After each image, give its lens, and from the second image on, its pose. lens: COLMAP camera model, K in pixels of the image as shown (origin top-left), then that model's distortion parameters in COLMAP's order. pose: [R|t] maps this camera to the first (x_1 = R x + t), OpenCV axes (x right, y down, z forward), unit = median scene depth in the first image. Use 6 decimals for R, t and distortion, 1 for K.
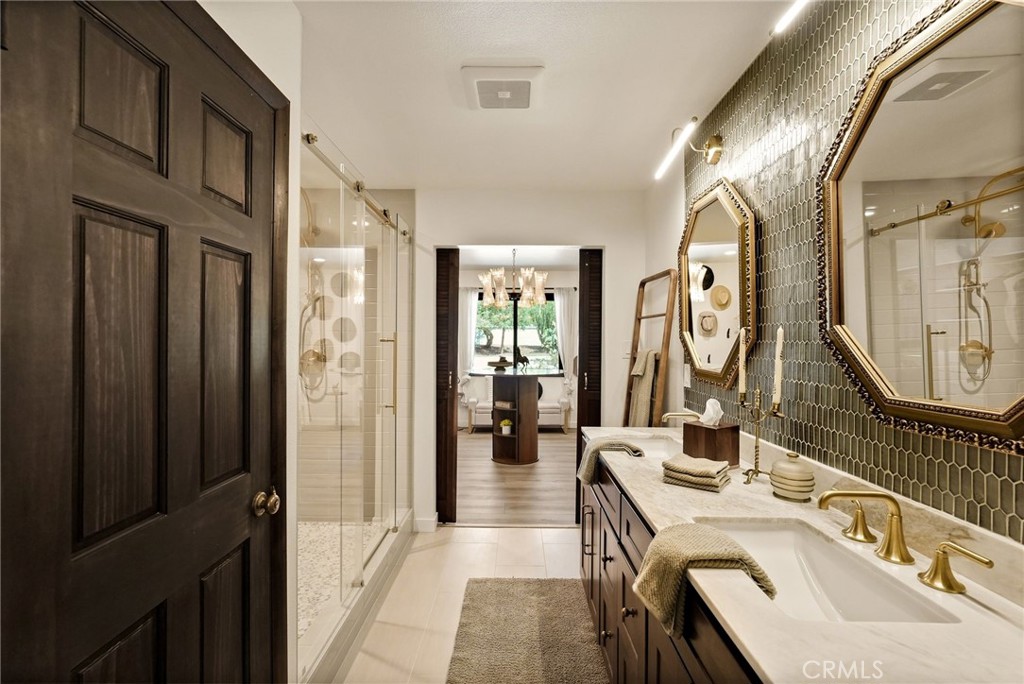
lens RADIAL K [[464.6, 0, 507.1], [0, 464.6, 343.7], [0, 0, 1]] dist [-0.002902, 0.001762]
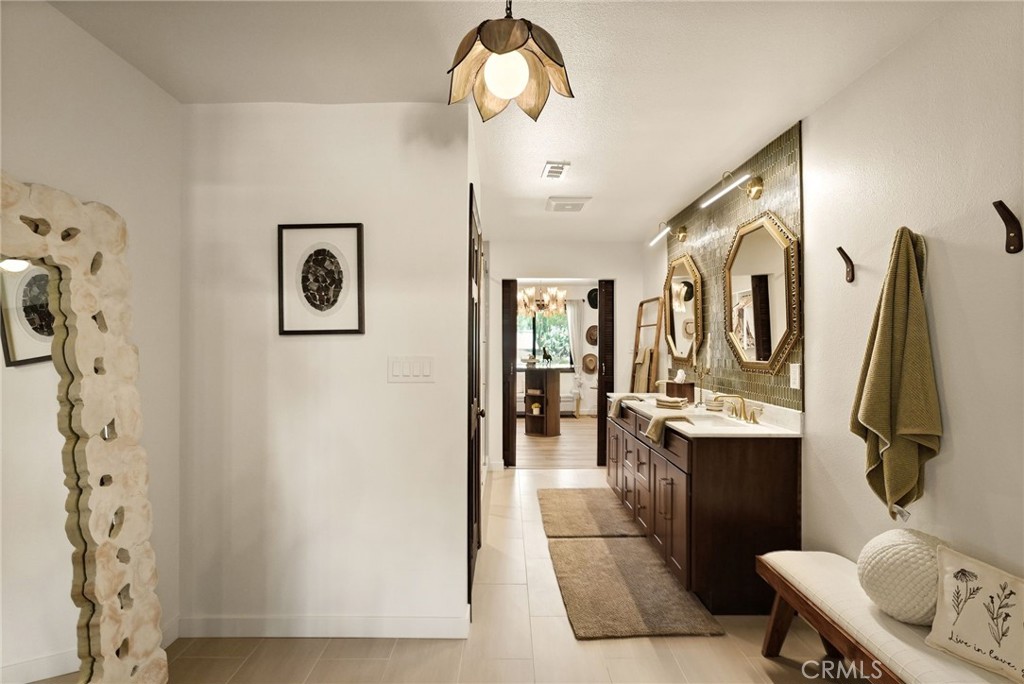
lens RADIAL K [[464.6, 0, 511.3], [0, 464.6, 340.1], [0, 0, 1]] dist [-0.002902, 0.001762]
pose [[0.999695, -0.005140, 0.024137, -0.200755], [0.005514, 0.999865, -0.015458, 0.012633], [-0.024055, 0.015587, 0.999589, -0.594720]]
